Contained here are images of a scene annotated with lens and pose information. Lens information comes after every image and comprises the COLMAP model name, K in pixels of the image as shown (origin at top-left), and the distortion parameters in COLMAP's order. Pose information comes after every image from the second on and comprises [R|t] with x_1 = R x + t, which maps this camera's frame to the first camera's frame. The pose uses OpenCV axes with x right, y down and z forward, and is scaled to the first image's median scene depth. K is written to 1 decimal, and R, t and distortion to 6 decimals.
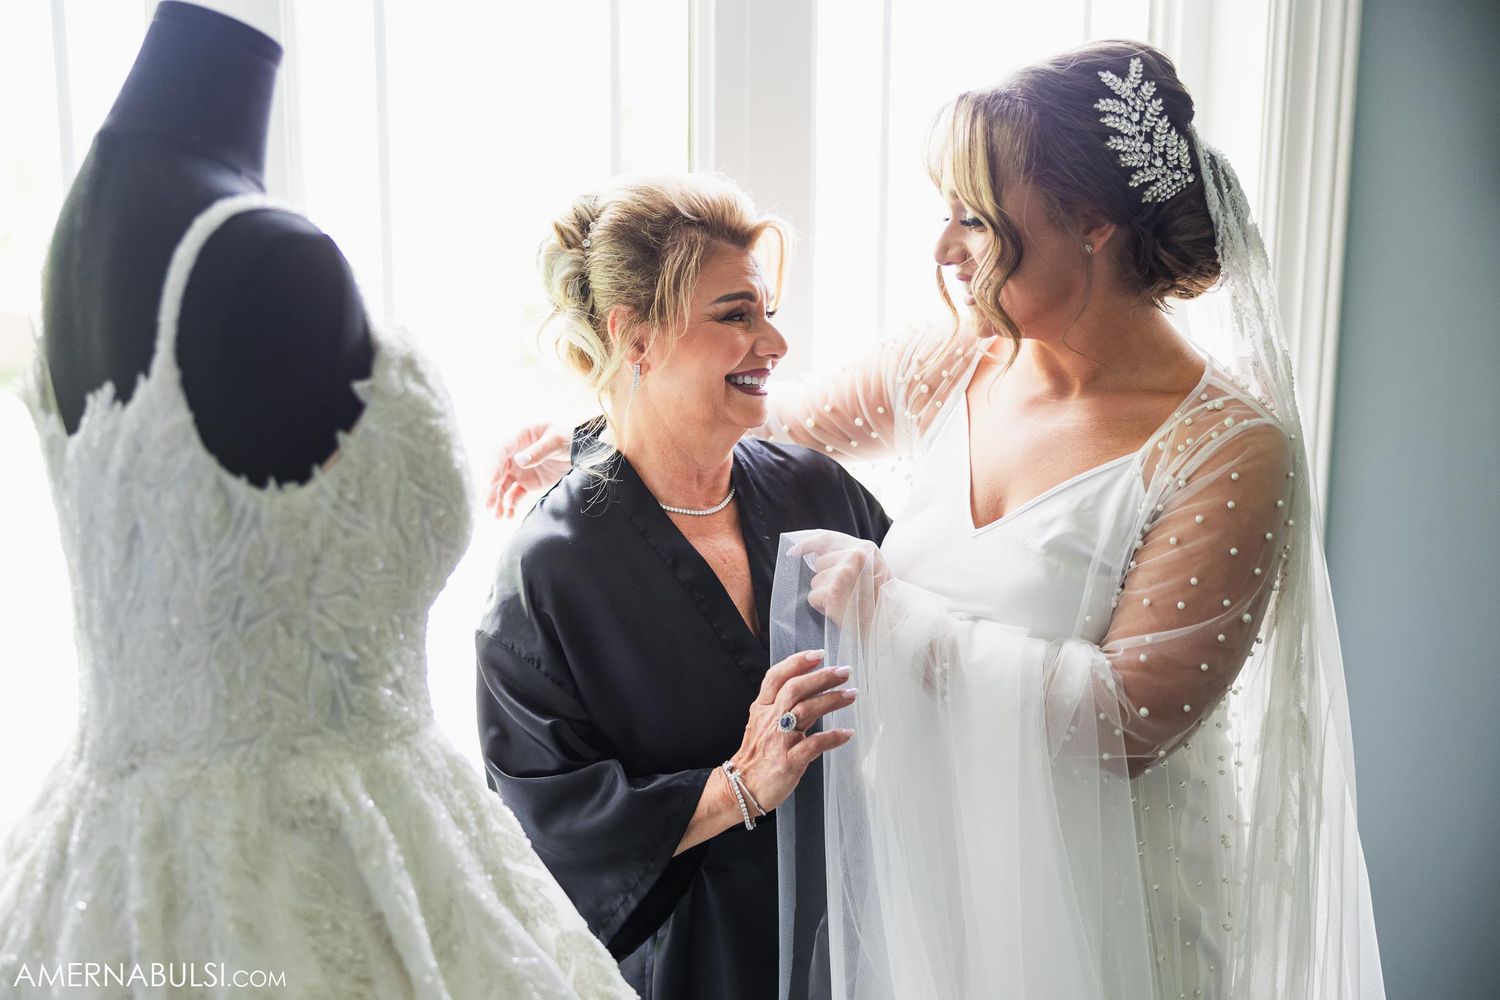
lens RADIAL K [[1836.0, 0, 749.3], [0, 1836.0, 498.5], [0, 0, 1]] dist [0.006485, 0.000000]
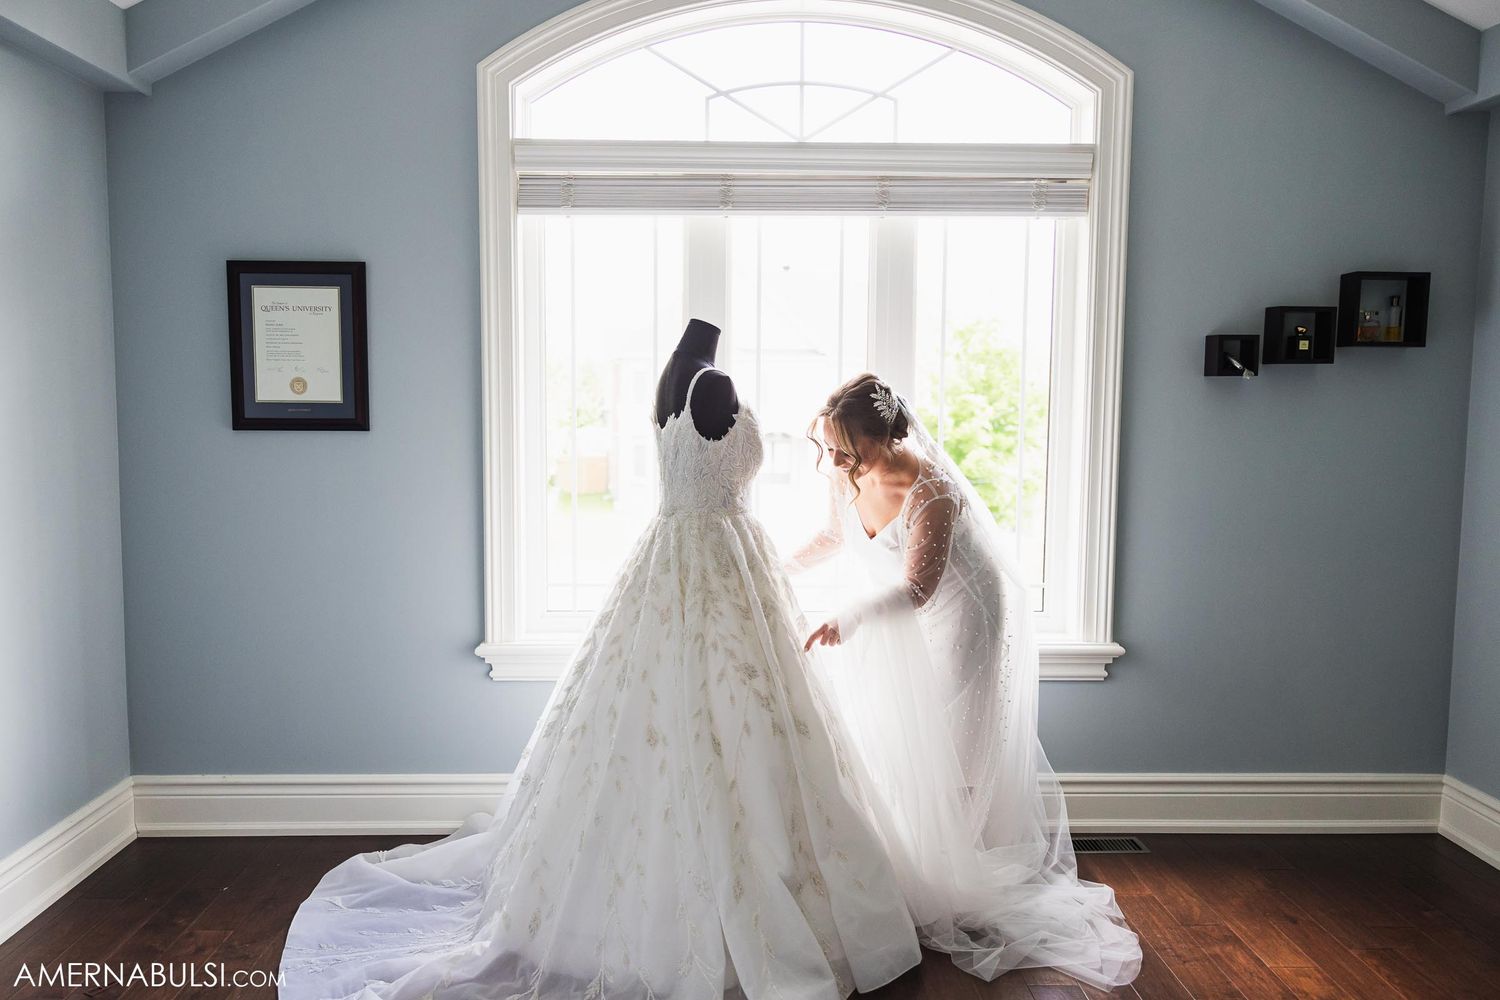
lens RADIAL K [[1284.8, 0, 750.4], [0, 1284.8, 500.5], [0, 0, 1]] dist [-0.013795, -0.001524]
pose [[0.971176, 0.029021, -0.236589, 0.464774], [-0.053054, 0.993981, -0.095852, 0.373658], [0.232383, 0.105642, 0.966870, -1.589987]]
